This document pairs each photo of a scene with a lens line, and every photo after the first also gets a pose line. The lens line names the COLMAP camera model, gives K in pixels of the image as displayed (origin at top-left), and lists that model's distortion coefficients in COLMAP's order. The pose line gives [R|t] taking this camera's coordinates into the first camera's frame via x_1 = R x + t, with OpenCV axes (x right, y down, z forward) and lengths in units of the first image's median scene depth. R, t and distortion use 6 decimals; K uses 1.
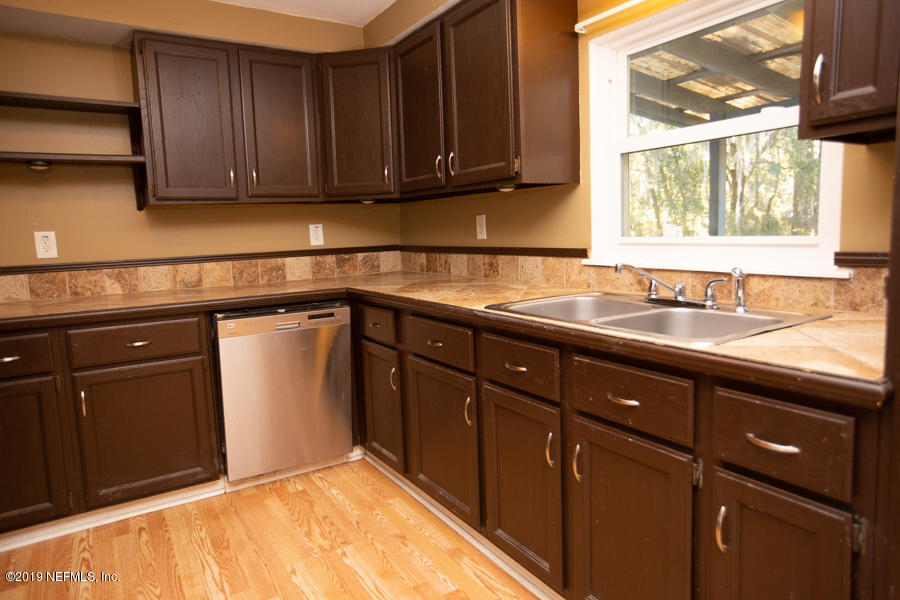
lens RADIAL K [[584.0, 0, 459.5], [0, 584.0, 294.4], [0, 0, 1]] dist [0.000804, 0.008892]
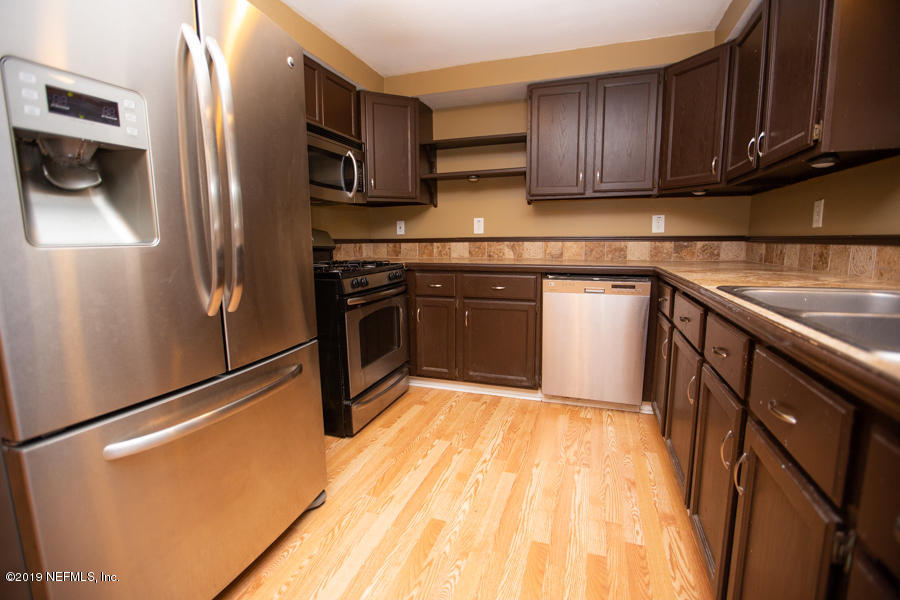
lens RADIAL K [[418.5, 0, 447.1], [0, 418.5, 296.5], [0, 0, 1]] dist [-0.044470, 0.014793]
pose [[0.614134, 0.139062, -0.776853, 0.214802], [-0.106557, 0.989951, 0.092971, 0.015944], [0.781975, 0.025683, 0.622780, 0.176213]]
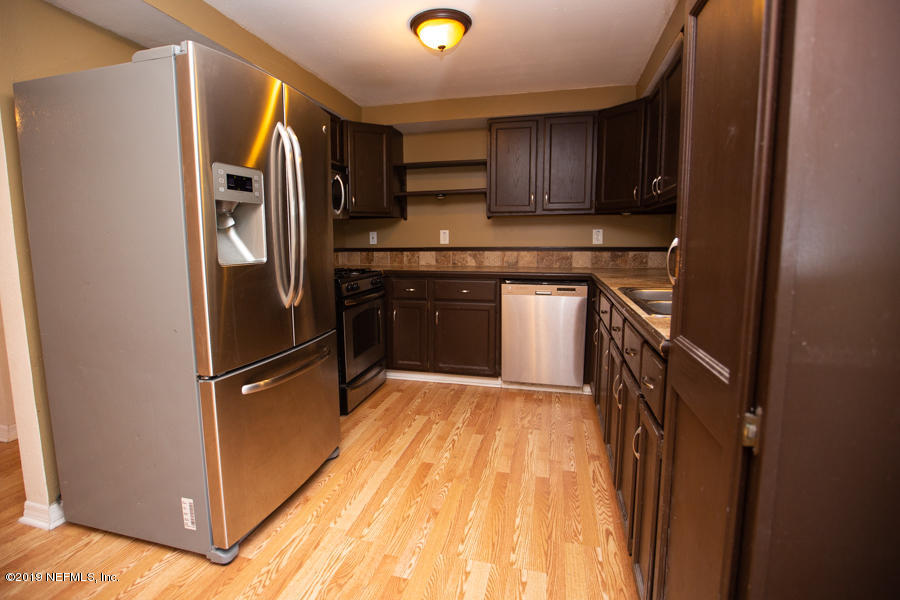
lens RADIAL K [[464.8, 0, 422.7], [0, 464.8, 296.4], [0, 0, 1]] dist [-0.042363, -0.000293]
pose [[0.662572, 0.122539, -0.738906, 0.405256], [-0.105653, 0.991953, 0.069766, 0.010243], [0.741509, 0.031843, 0.670187, -0.072870]]
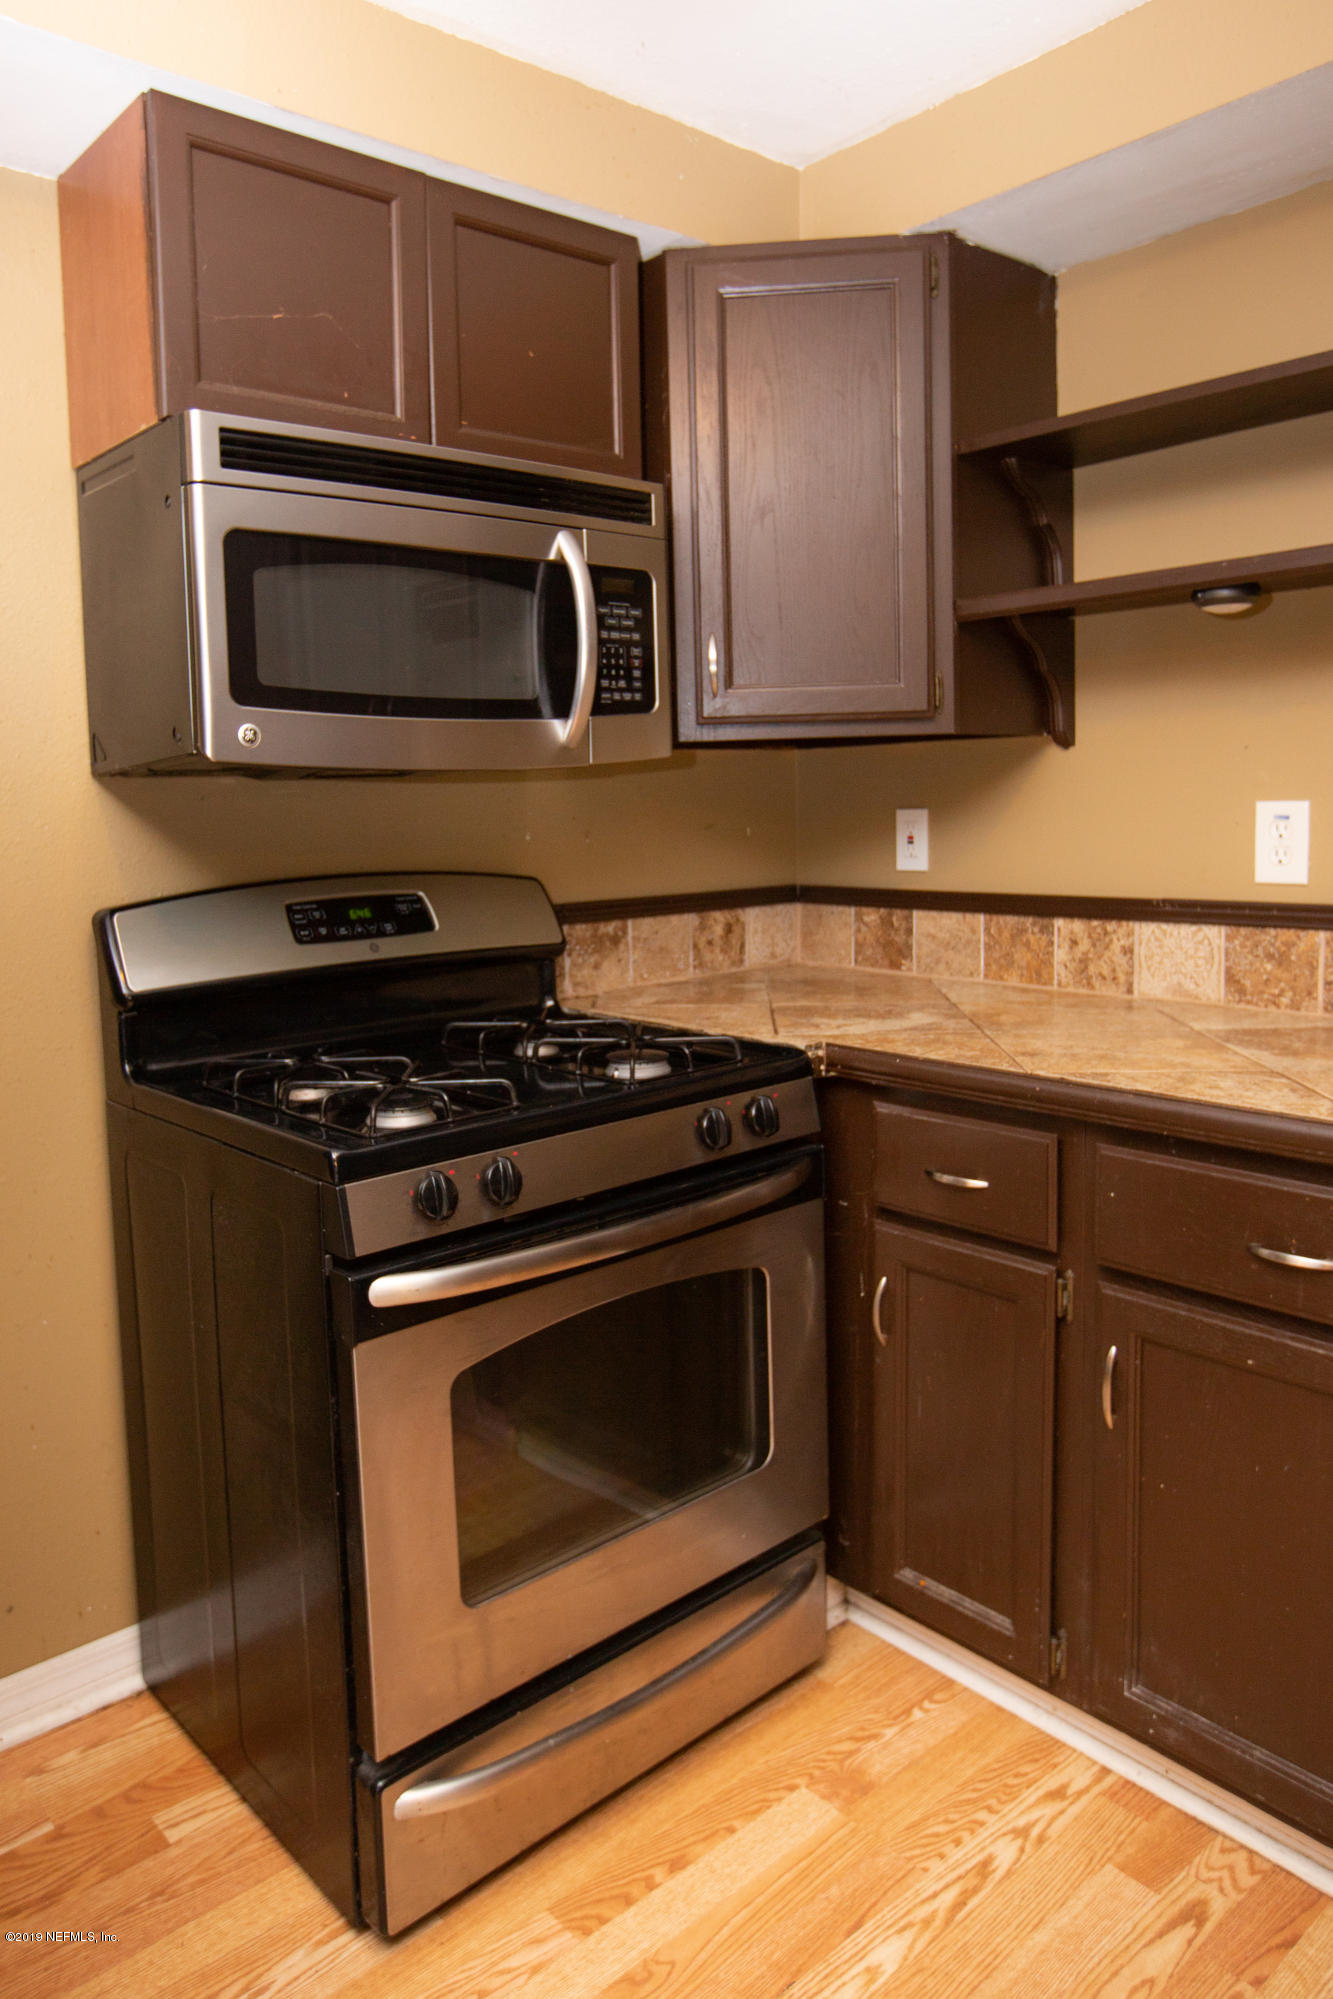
lens RADIAL K [[1394.7, 0, 599.3], [0, 1394.7, 929.2], [0, 0, 1]] dist [-0.017798, 0.024862]
pose [[0.127289, 0.128014, -0.983570, 0.003592], [-0.093339, 0.988782, 0.116613, -0.092753], [0.987464, 0.076961, 0.137810, 0.533222]]
